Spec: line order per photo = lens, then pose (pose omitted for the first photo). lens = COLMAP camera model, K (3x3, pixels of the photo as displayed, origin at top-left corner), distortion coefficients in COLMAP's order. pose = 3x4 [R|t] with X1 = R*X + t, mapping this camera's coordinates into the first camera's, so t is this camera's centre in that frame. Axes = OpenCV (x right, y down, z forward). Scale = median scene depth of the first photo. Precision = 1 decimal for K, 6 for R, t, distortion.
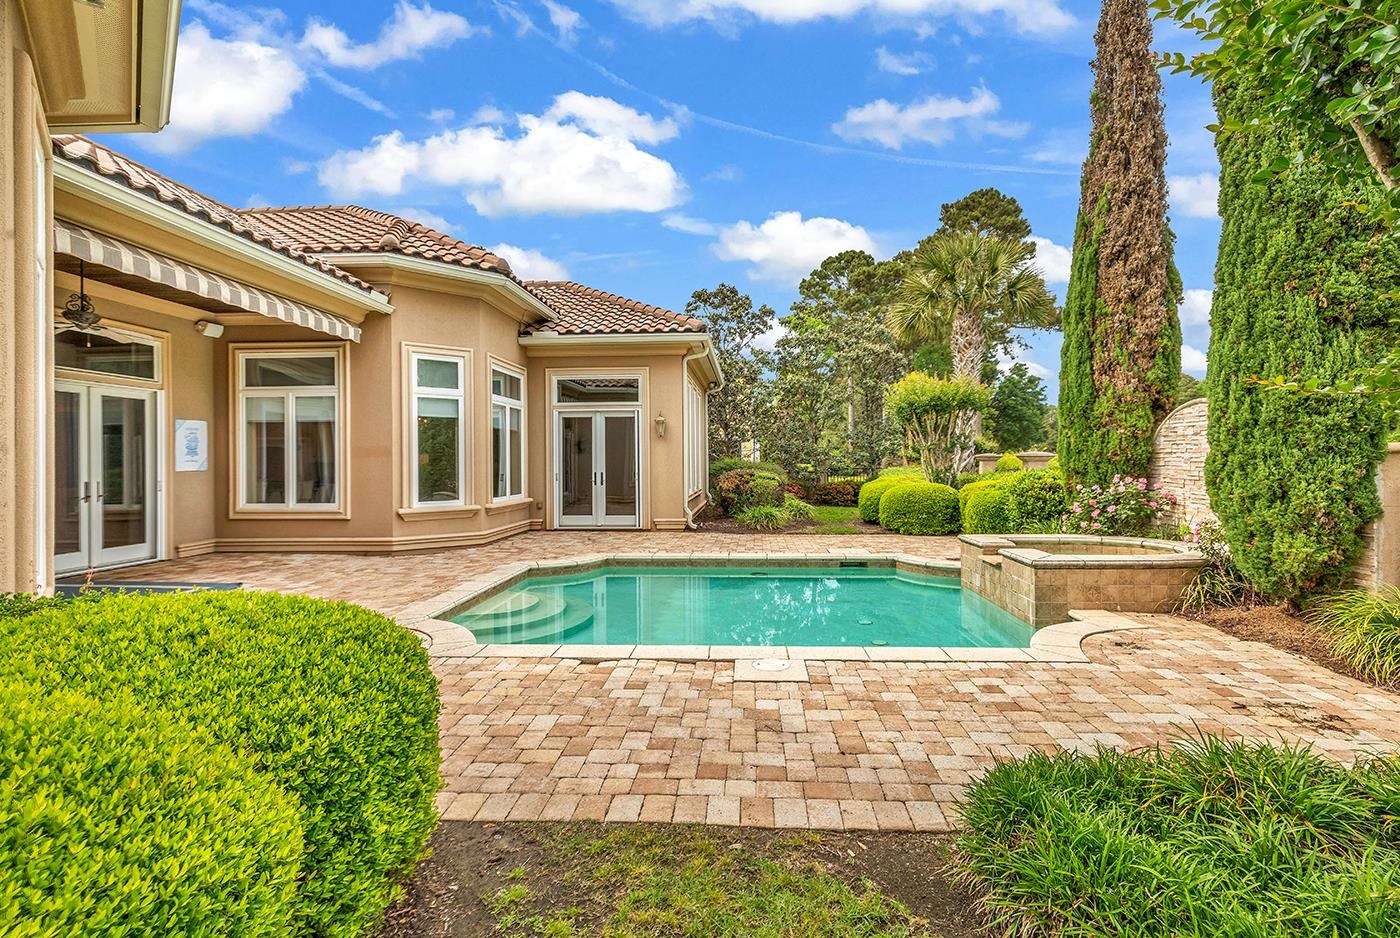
lens RADIAL K [[643.2, 0, 712.1], [0, 643.2, 467.1], [0, 0, 1]] dist [0.004848, -0.000144]
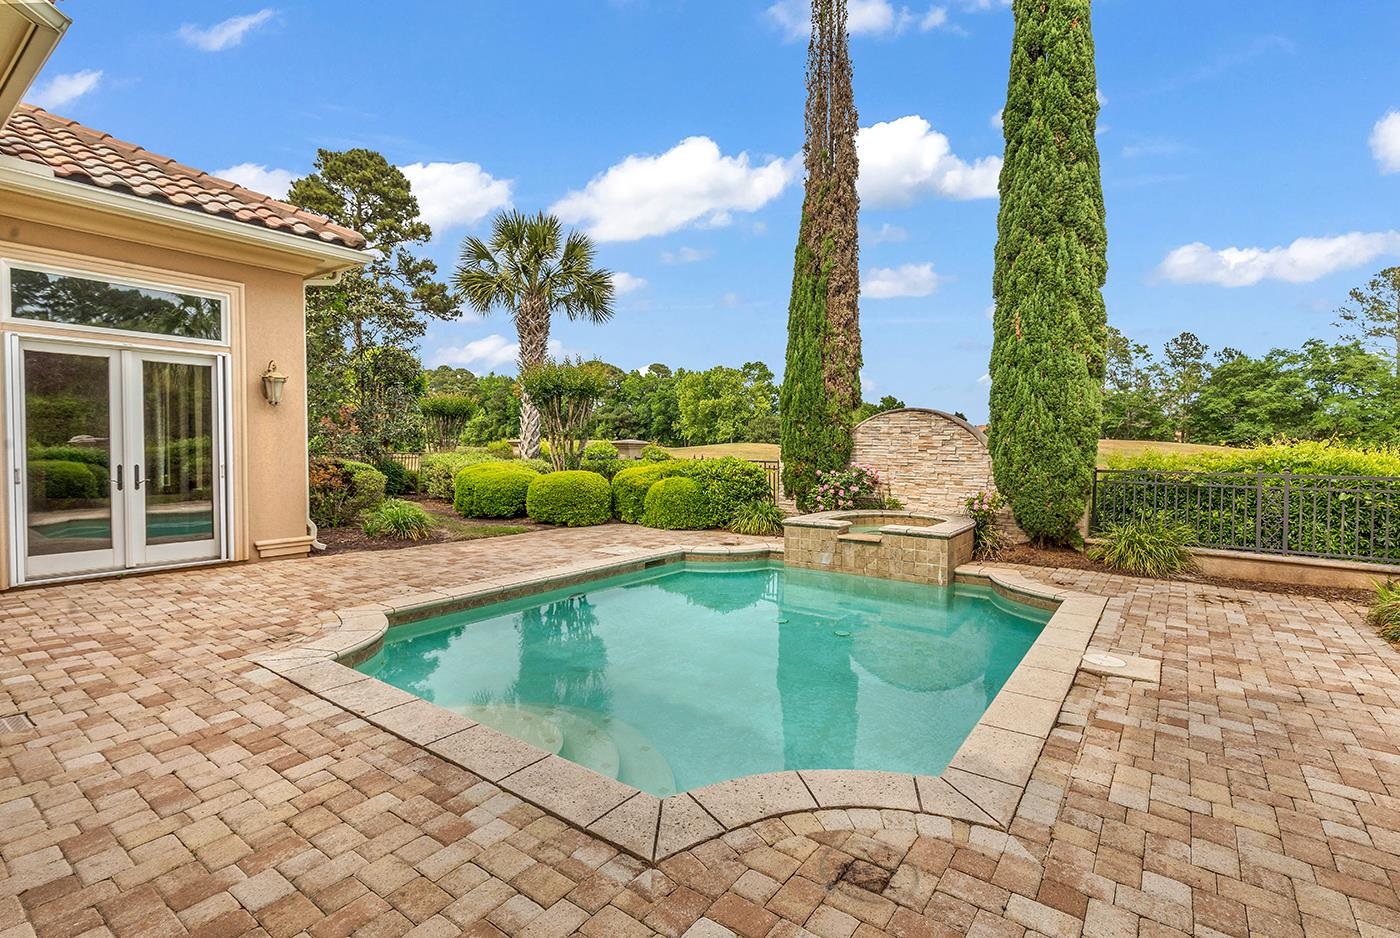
lens RADIAL K [[643.2, 0, 693.4], [0, 643.2, 467.1], [0, 0, 1]] dist [0.004848, -0.000144]
pose [[0.547527, -0.018925, 0.836574, -0.380200], [-0.003308, 0.999687, 0.024780, -0.005254], [-0.836782, -0.016335, 0.547293, 0.345819]]
